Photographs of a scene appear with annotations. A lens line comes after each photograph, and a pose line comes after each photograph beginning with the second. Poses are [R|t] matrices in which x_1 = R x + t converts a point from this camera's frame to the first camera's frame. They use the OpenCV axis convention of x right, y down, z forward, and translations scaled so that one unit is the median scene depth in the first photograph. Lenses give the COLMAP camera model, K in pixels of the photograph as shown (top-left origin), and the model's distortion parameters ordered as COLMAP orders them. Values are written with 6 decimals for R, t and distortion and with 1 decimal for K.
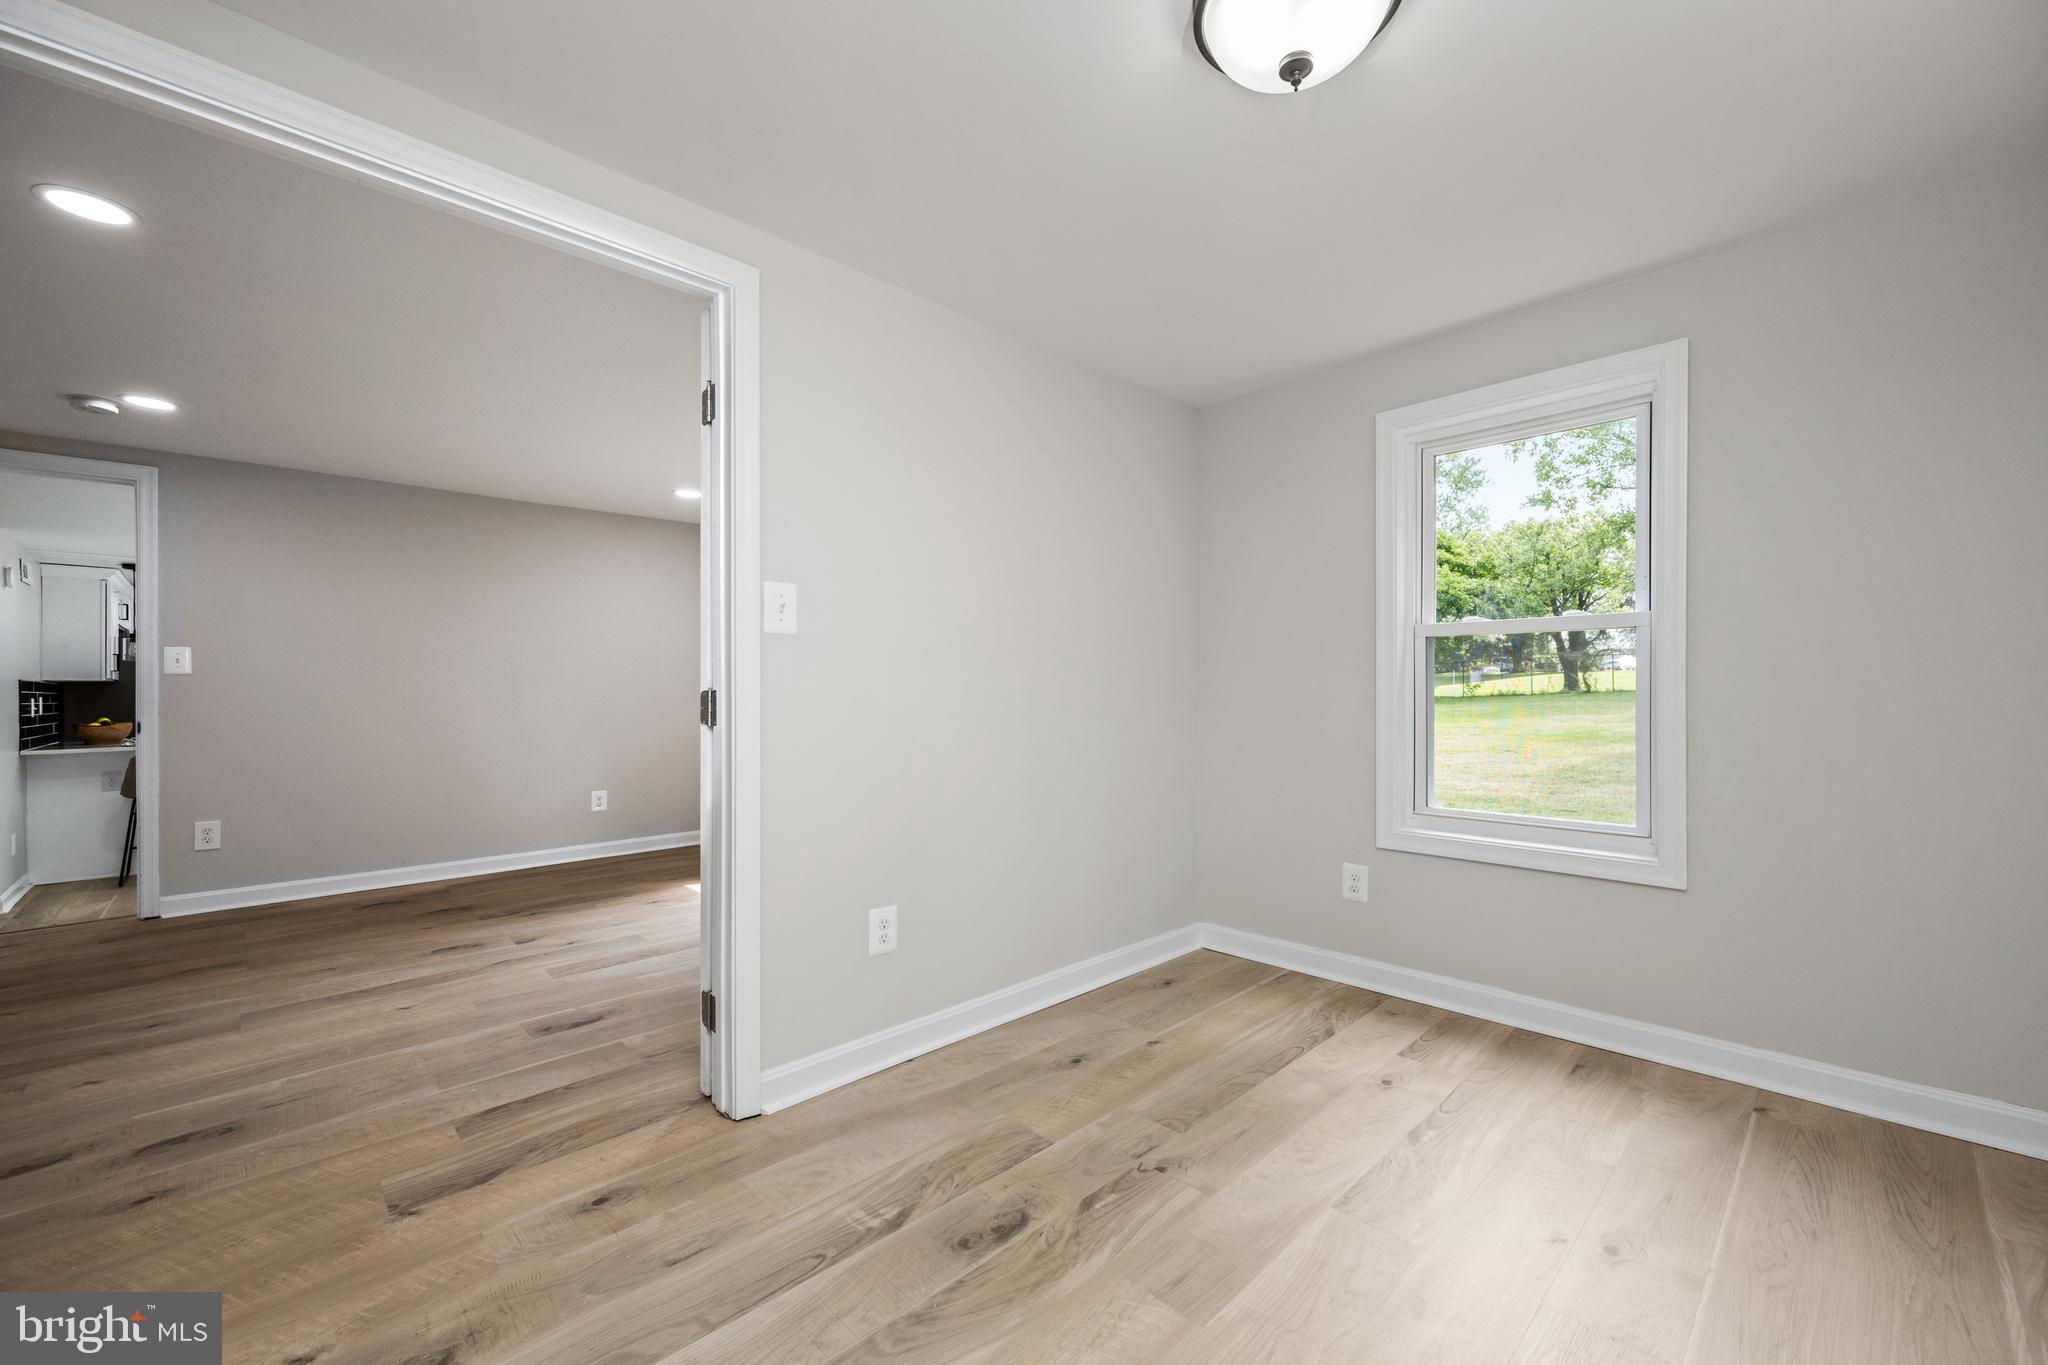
lens RADIAL K [[804.1, 0, 1013.1], [0, 804.1, 705.7], [0, 0, 1]] dist [0.001186, 0.000260]
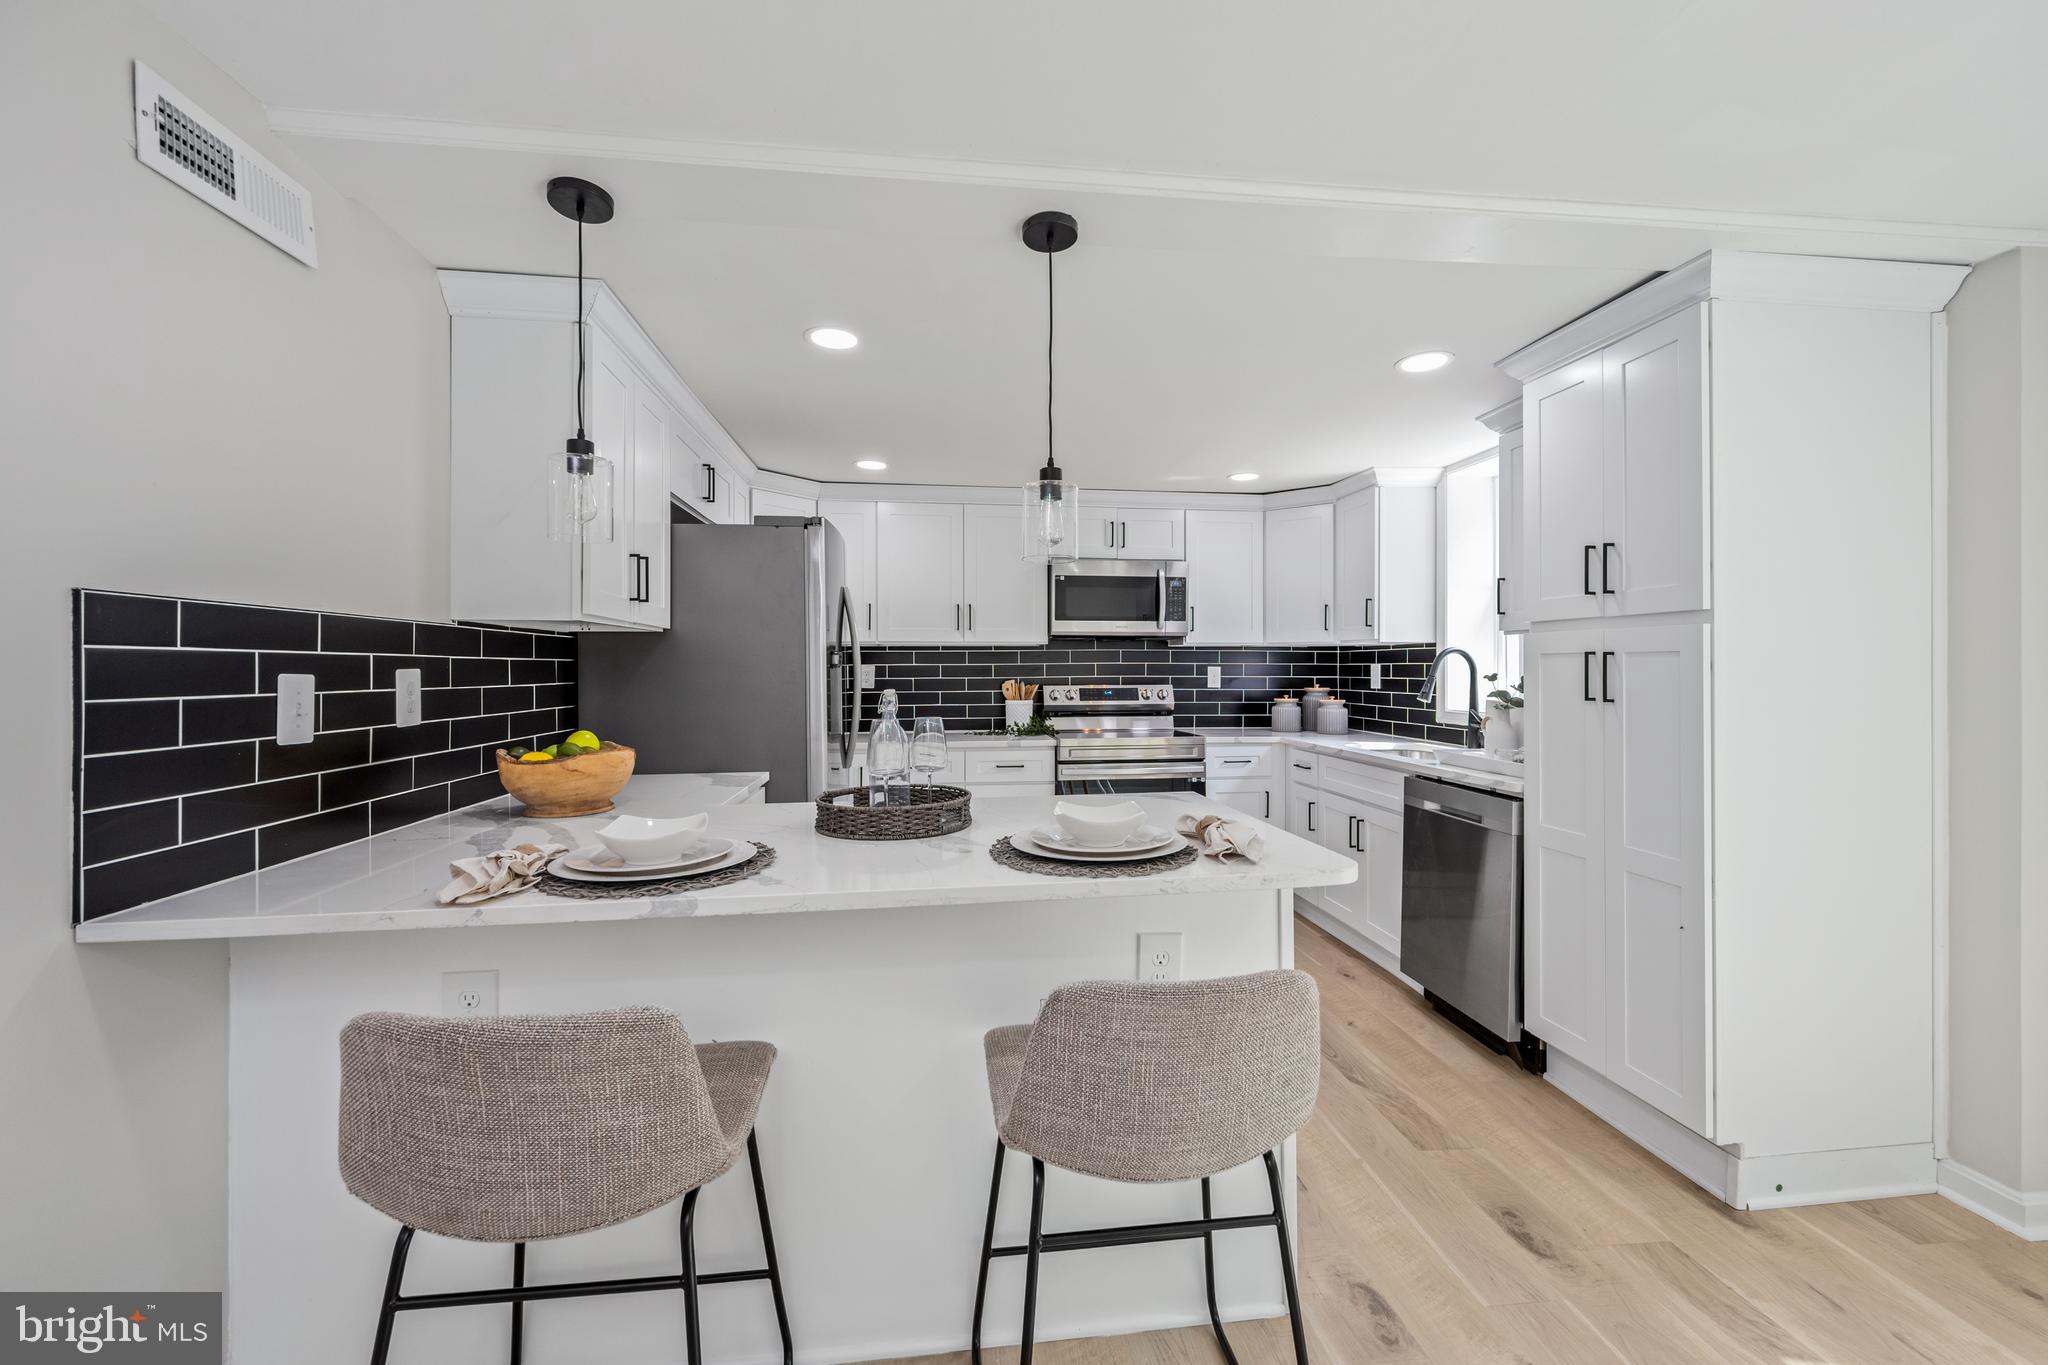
lens RADIAL K [[827.1, 0, 1029.6], [0, 827.1, 667.2], [0, 0, 1]] dist [0.001164, -0.000208]
pose [[0.800994, 0.006108, -0.598642, -1.335715], [-0.015204, 0.999833, -0.010142, -0.019577], [0.598480, 0.017225, 0.800953, 1.445125]]
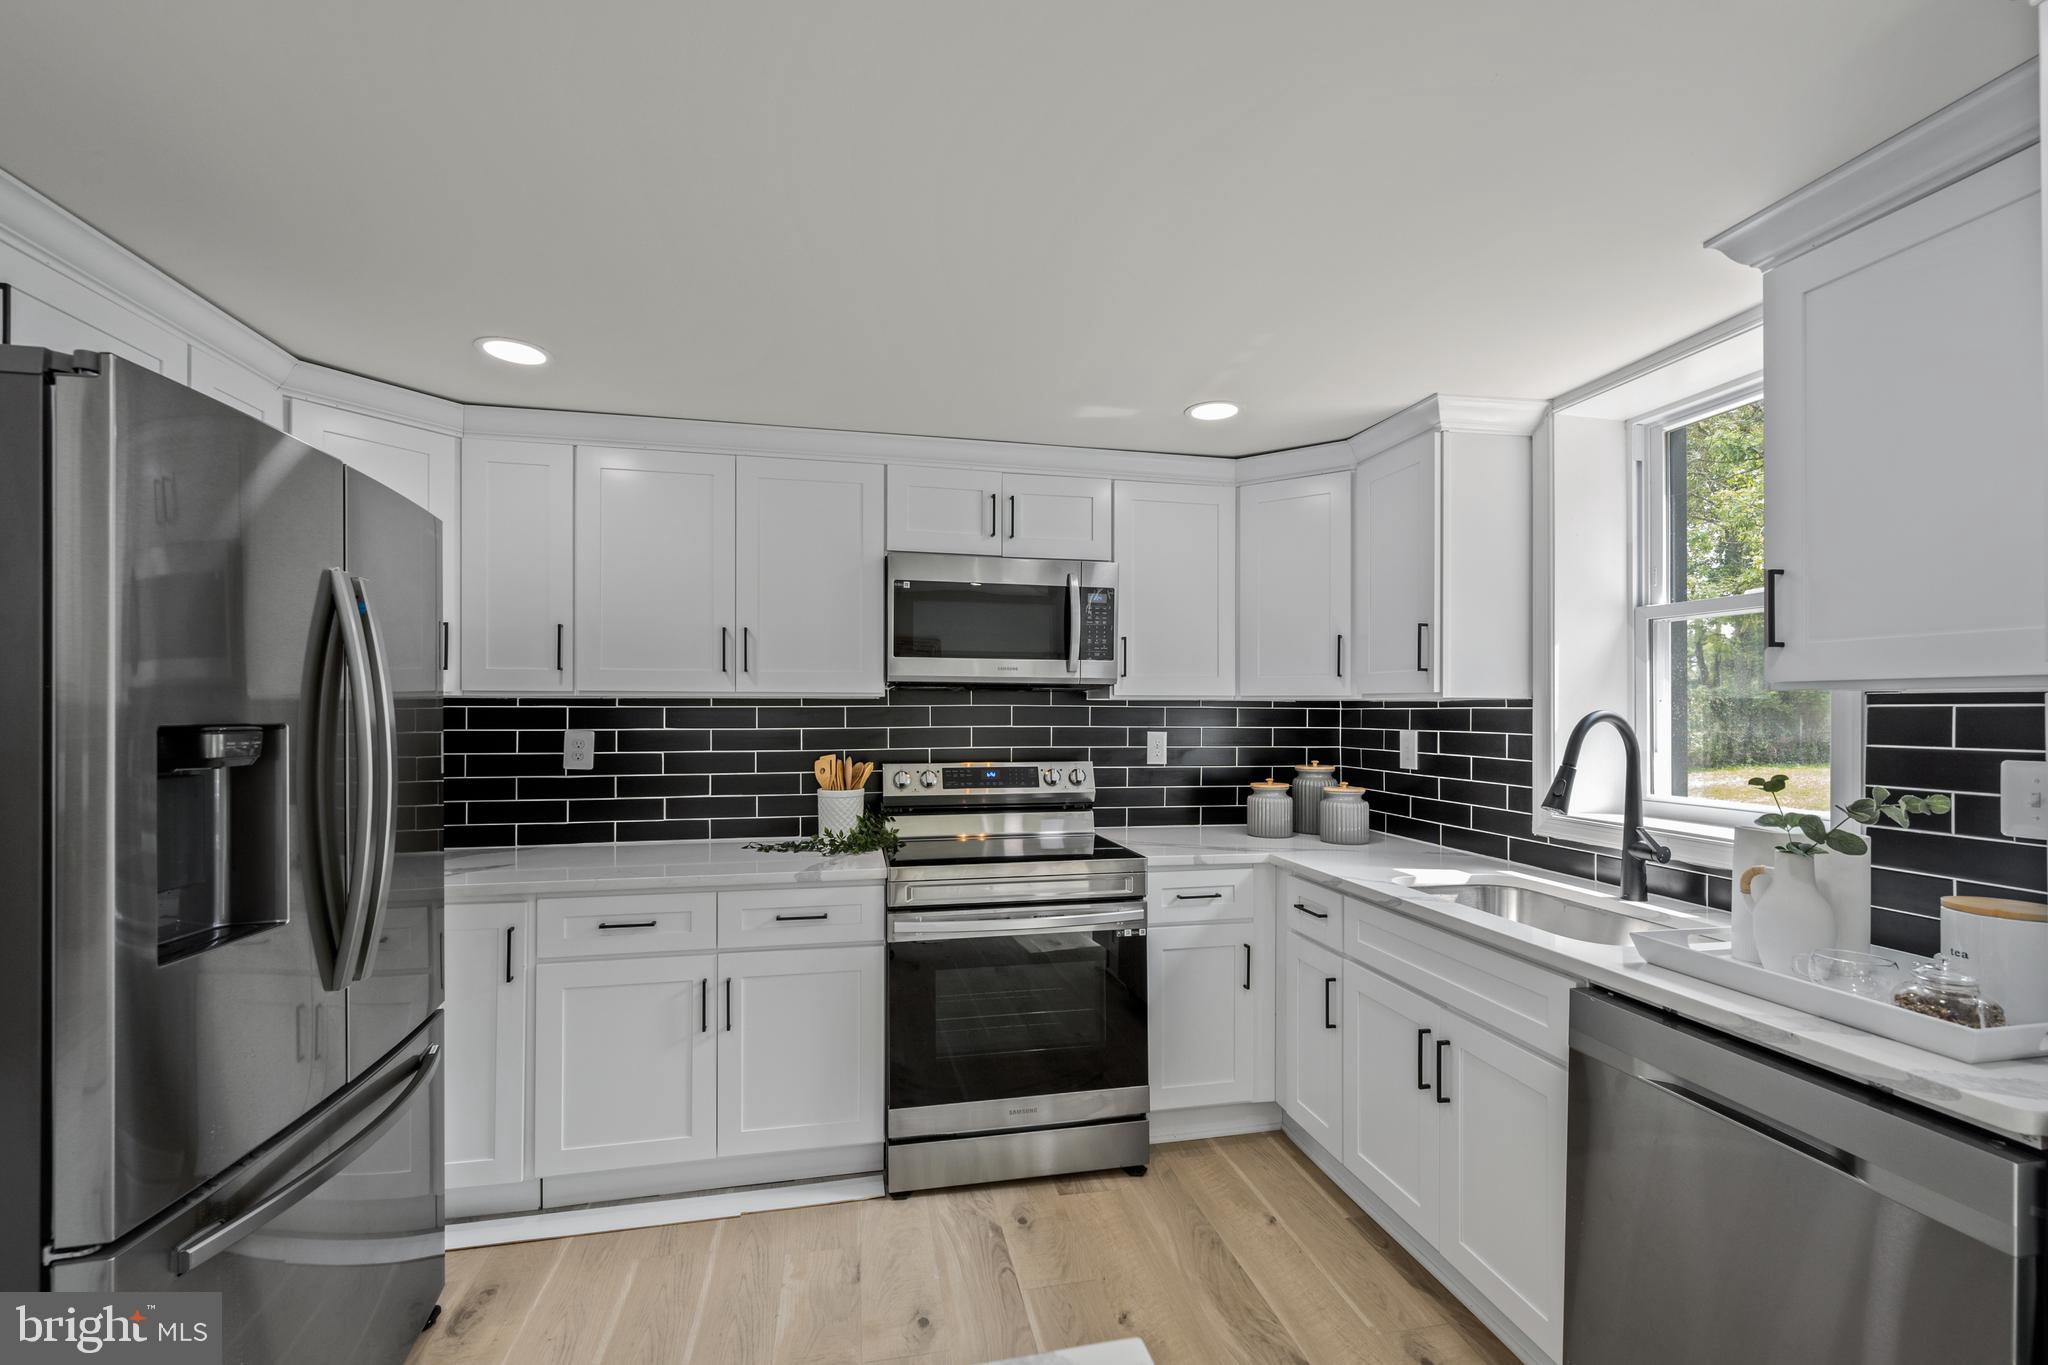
lens RADIAL K [[845.7, 0, 1022.7], [0, 845.7, 706.6], [0, 0, 1]] dist [0.001427, 0.000027]
pose [[0.845679, 0.005838, -0.533661, -1.555150], [-0.017671, 0.999698, -0.017065, -0.048591], [0.533400, 0.023862, 0.845527, 1.893614]]
